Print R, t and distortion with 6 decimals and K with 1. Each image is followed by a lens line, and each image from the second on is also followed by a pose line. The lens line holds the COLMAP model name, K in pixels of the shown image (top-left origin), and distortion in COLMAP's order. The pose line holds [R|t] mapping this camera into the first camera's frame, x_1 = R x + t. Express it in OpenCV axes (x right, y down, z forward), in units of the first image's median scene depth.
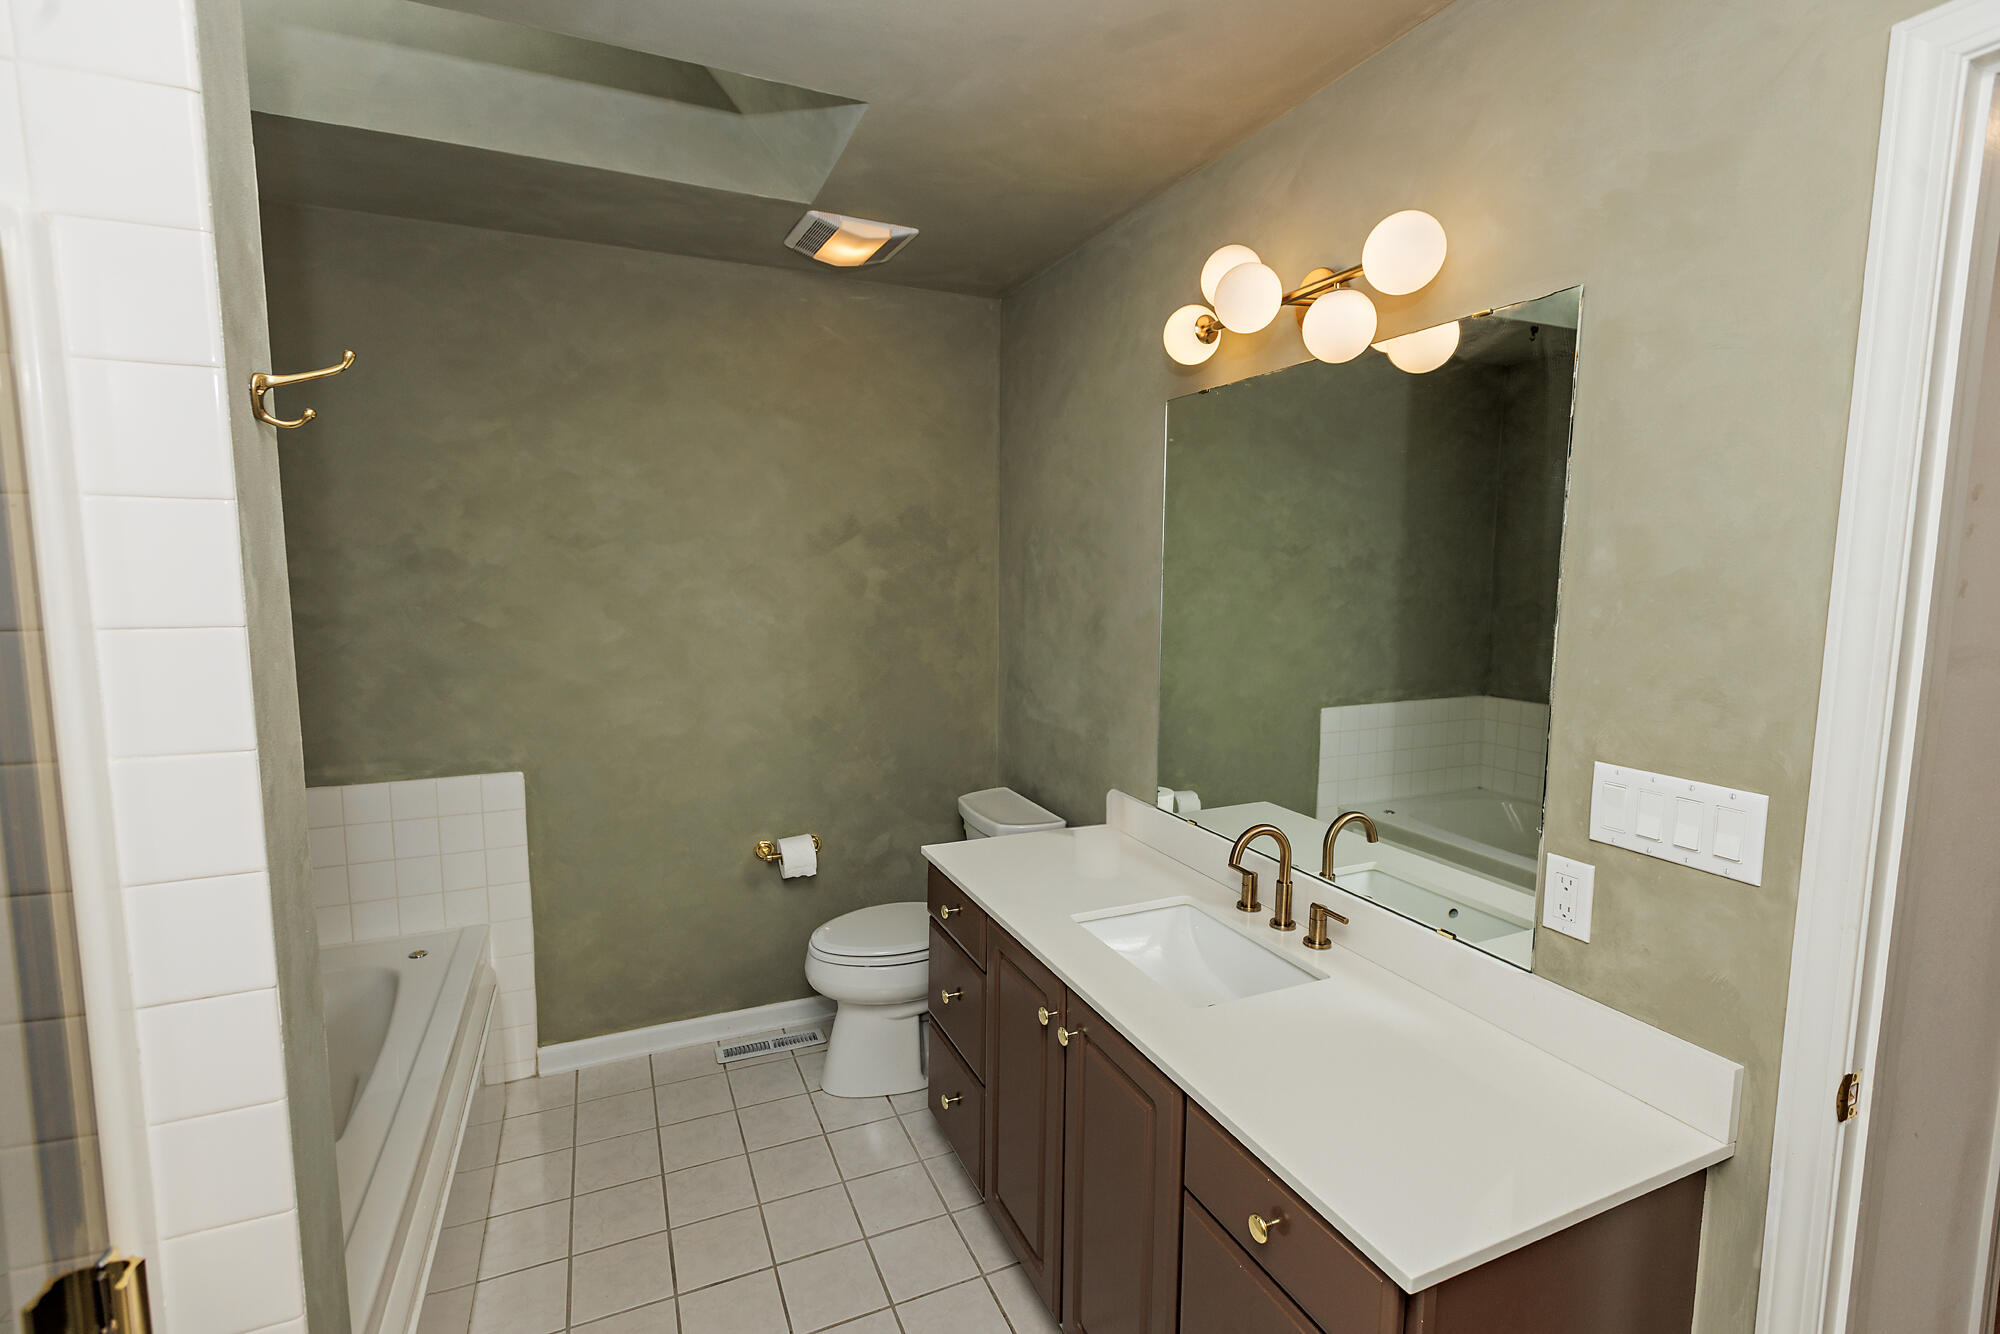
lens RADIAL K [[903.6, 0, 997.6], [0, 903.6, 664.0], [0, 0, 1]] dist [0.001563, -0.000040]
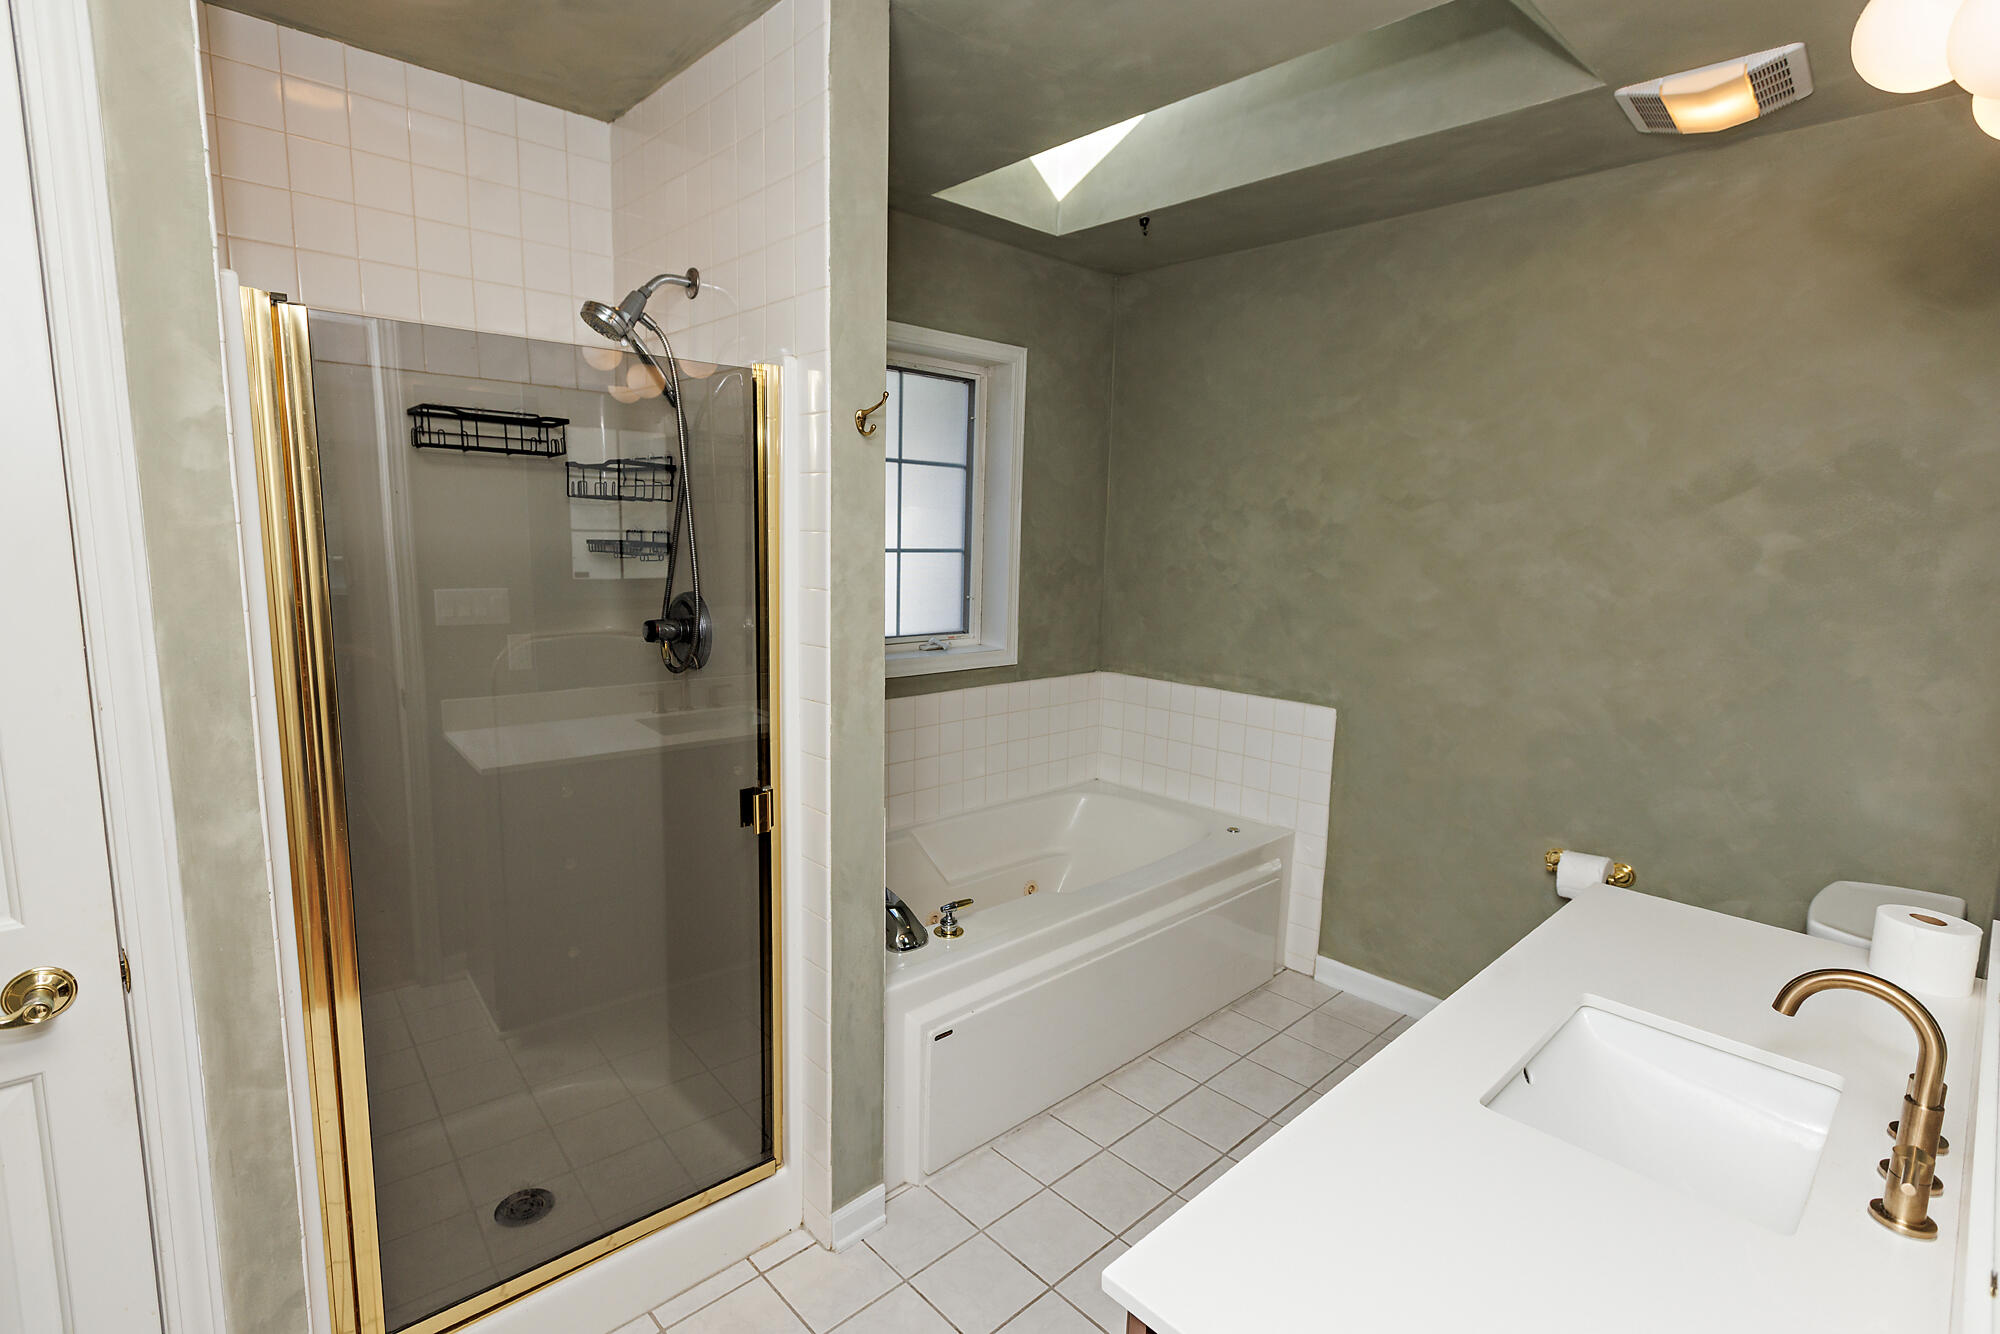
lens RADIAL K [[962.4, 0, 991.9], [0, 962.4, 669.1], [0, 0, 1]] dist [-0.000272, 0.000325]
pose [[0.325850, 0.142268, -0.934656, 0.445153], [-0.125141, 0.986405, 0.106516, -0.003594], [0.937103, 0.082255, 0.339224, 0.189211]]
